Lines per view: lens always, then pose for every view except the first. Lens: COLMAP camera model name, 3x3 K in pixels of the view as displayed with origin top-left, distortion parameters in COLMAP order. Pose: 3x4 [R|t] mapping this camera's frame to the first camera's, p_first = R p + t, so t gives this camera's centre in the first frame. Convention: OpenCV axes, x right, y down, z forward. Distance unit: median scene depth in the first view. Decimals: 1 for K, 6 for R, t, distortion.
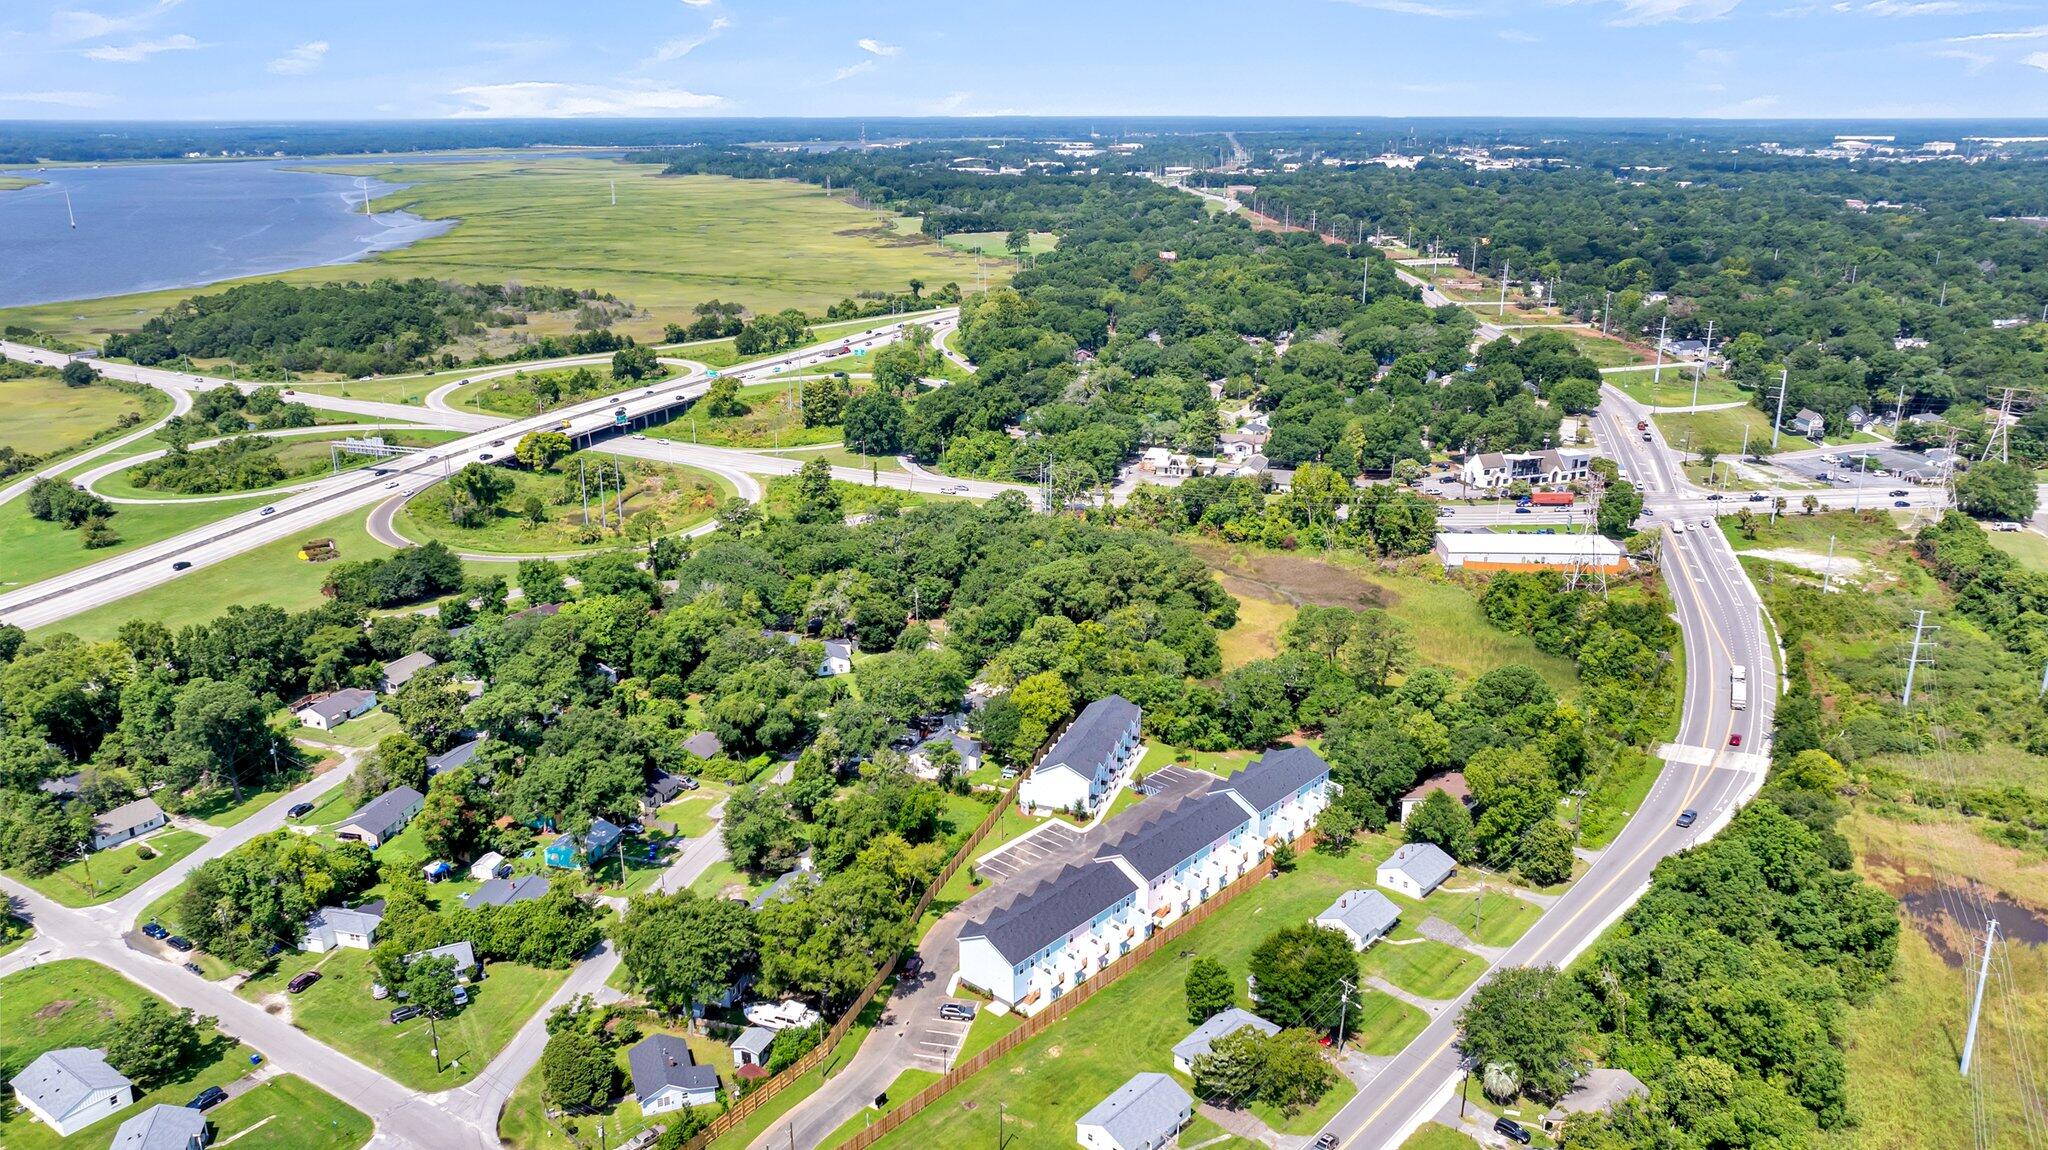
lens RADIAL K [[1469.3, 0, 1024.0], [0, 1469.3, 575.0], [0, 0, 1]] dist [-0.030921, 0.042532]
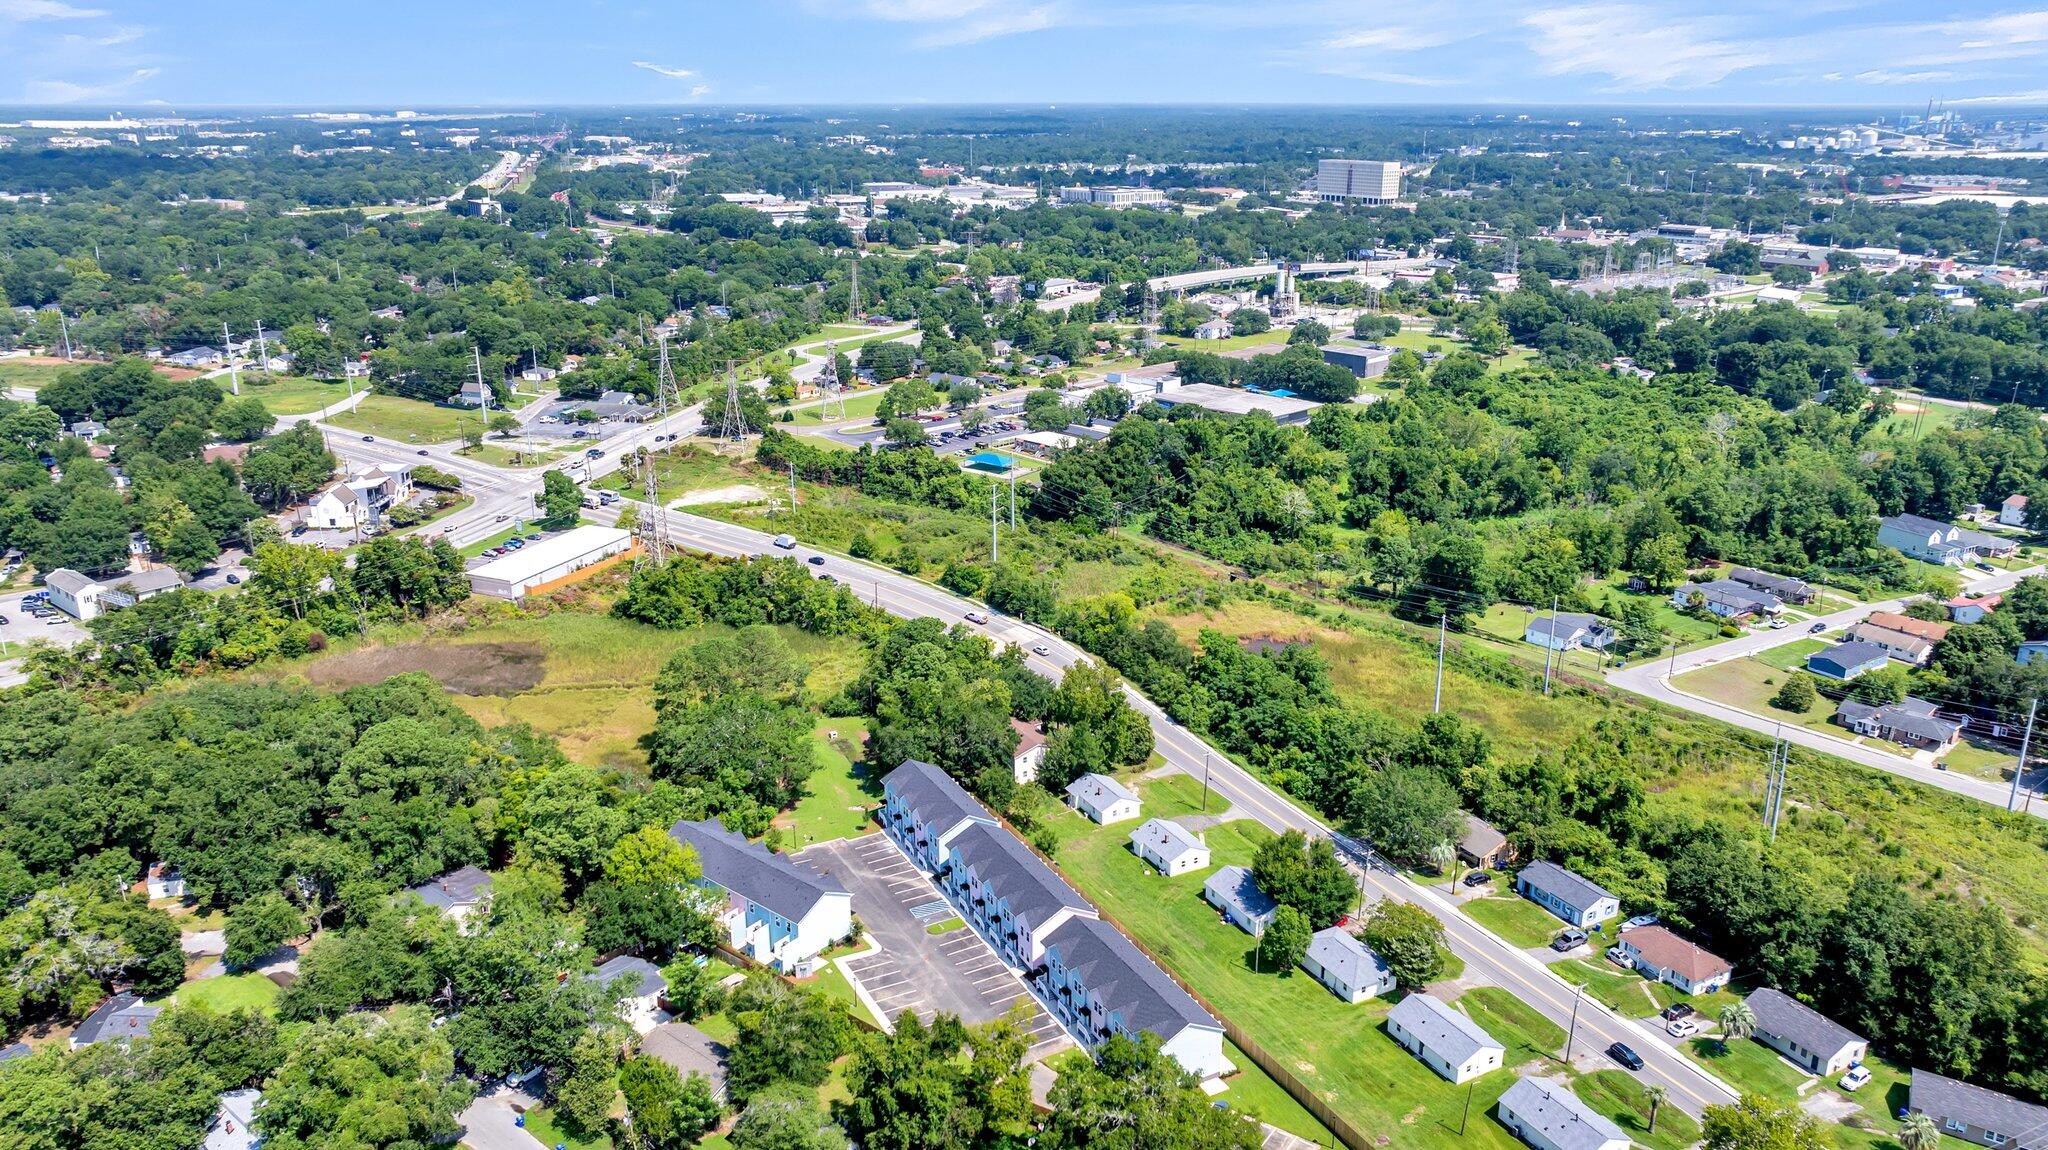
lens RADIAL K [[1469.3, 0, 1024.0], [0, 1469.3, 575.0], [0, 0, 1]] dist [-0.030921, 0.042532]
pose [[0.354722, -0.290347, 0.888747, -0.340418], [0.282883, 0.939337, 0.193969, -0.091670], [-0.891151, 0.182606, 0.415338, 0.298558]]
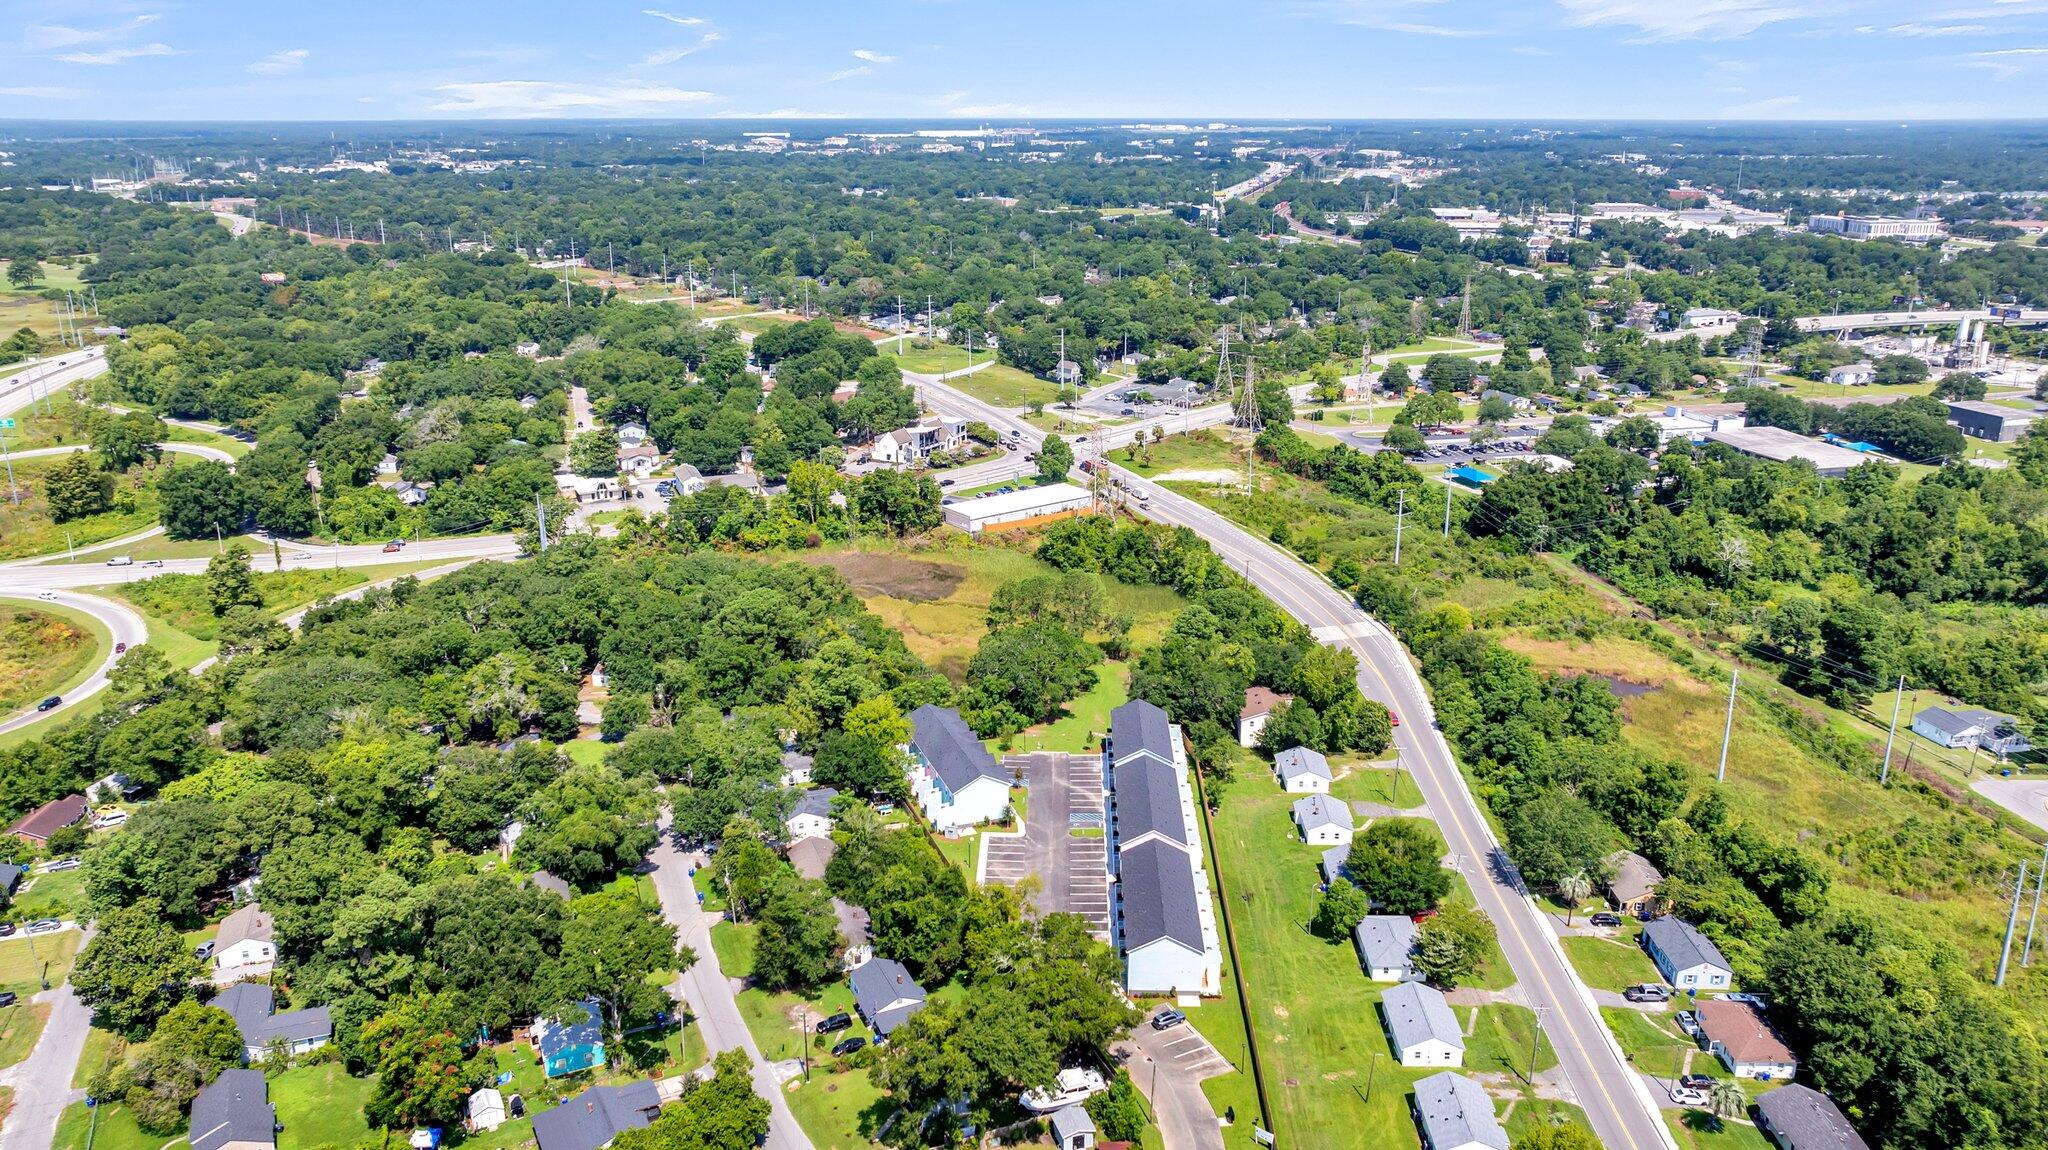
lens RADIAL K [[1456.8, 0, 1024.0], [0, 1456.8, 575.0], [0, 0, 1]] dist [-0.028314, 0.036194]
pose [[0.769447, -0.194122, 0.608497, -0.290629], [0.192930, 0.978832, 0.068305, -0.035631], [-0.608876, 0.064840, 0.790611, 0.116355]]
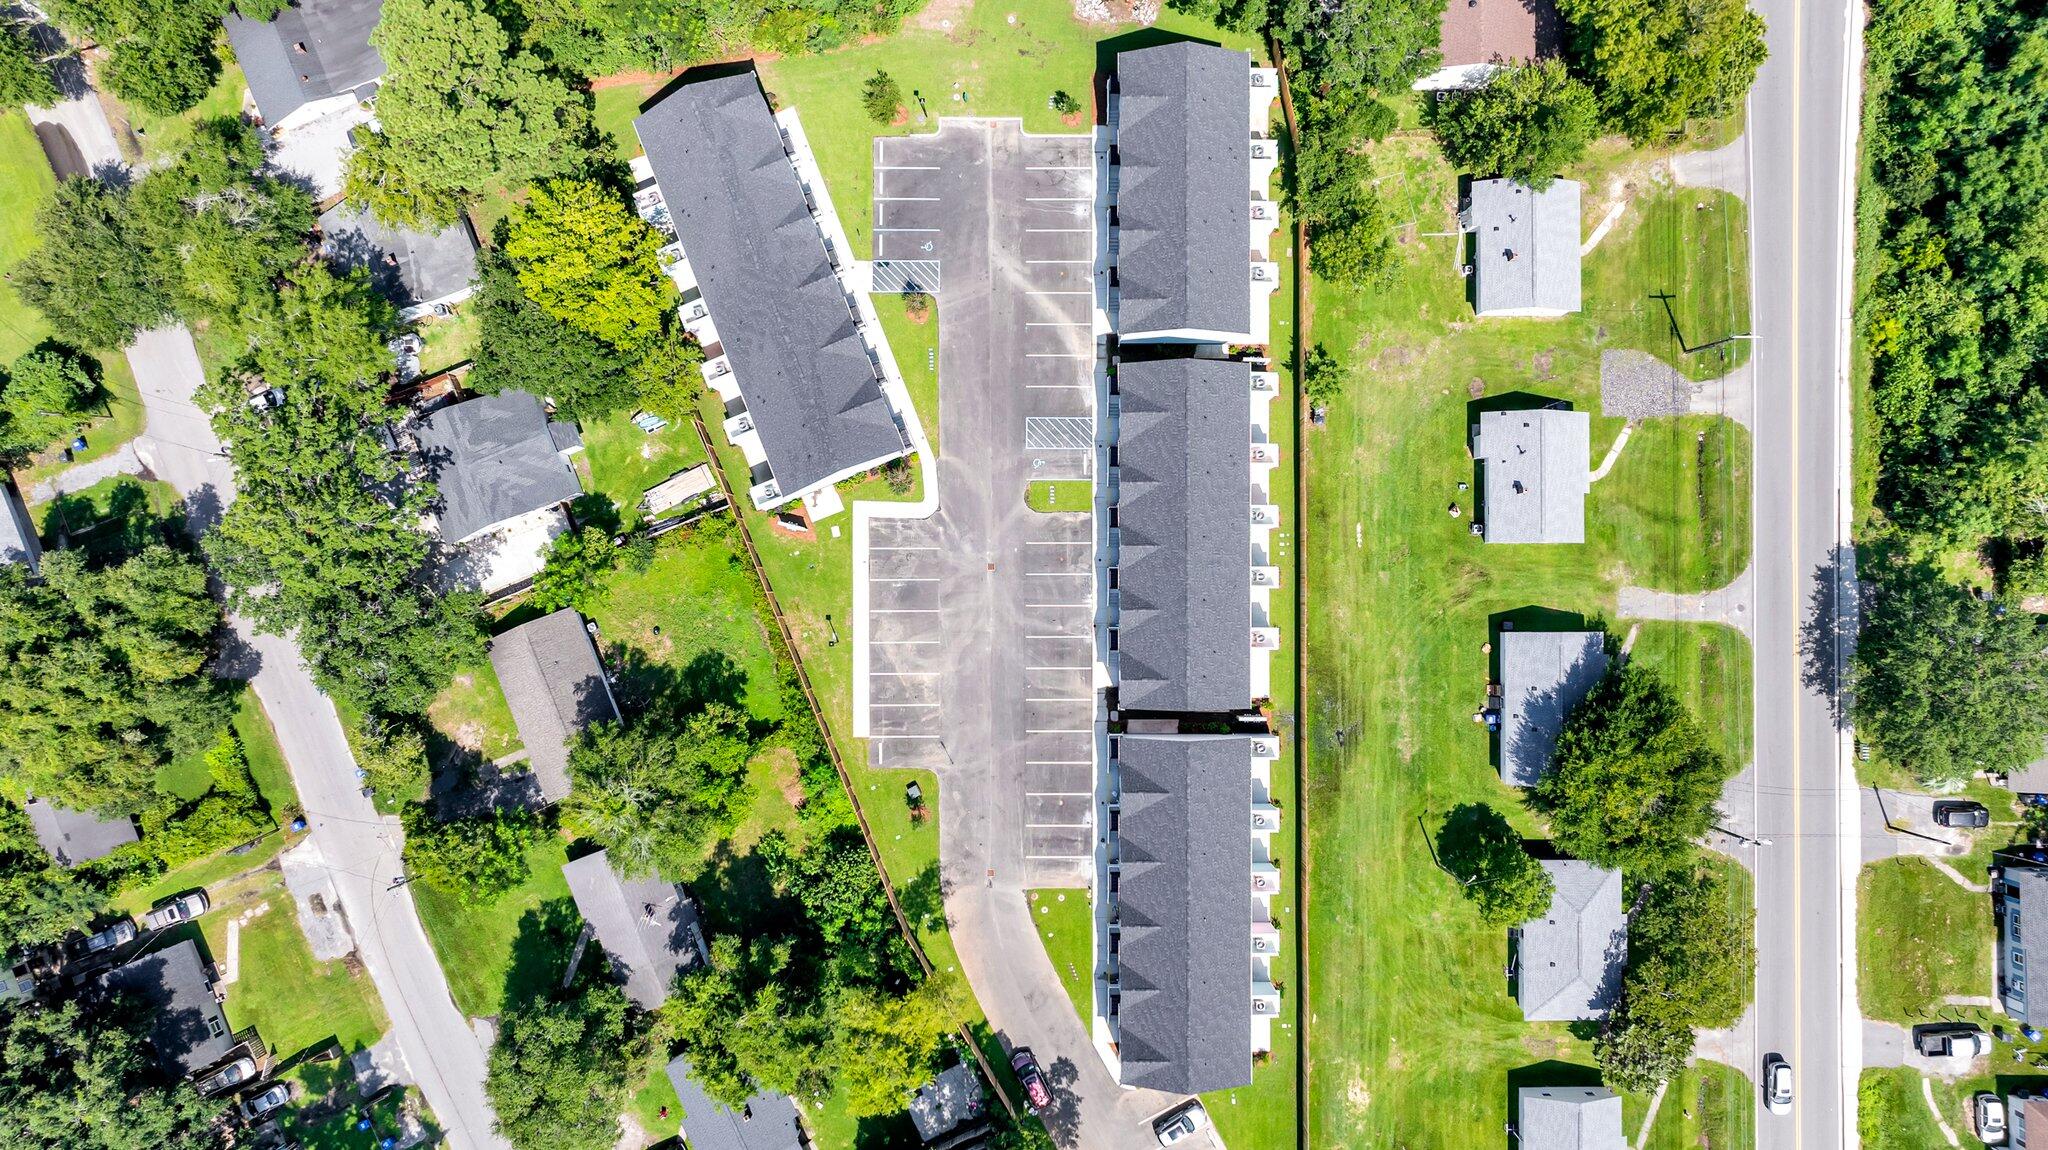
lens RADIAL K [[1469.3, 0, 1024.0], [0, 1469.3, 575.0], [0, 0, 1]] dist [-0.030921, 0.042532]
pose [[0.750299, -0.661068, 0.006455, 0.024582], [0.203032, 0.239707, 0.949378, -0.164164], [-0.629150, -0.711006, 0.314069, 0.445379]]
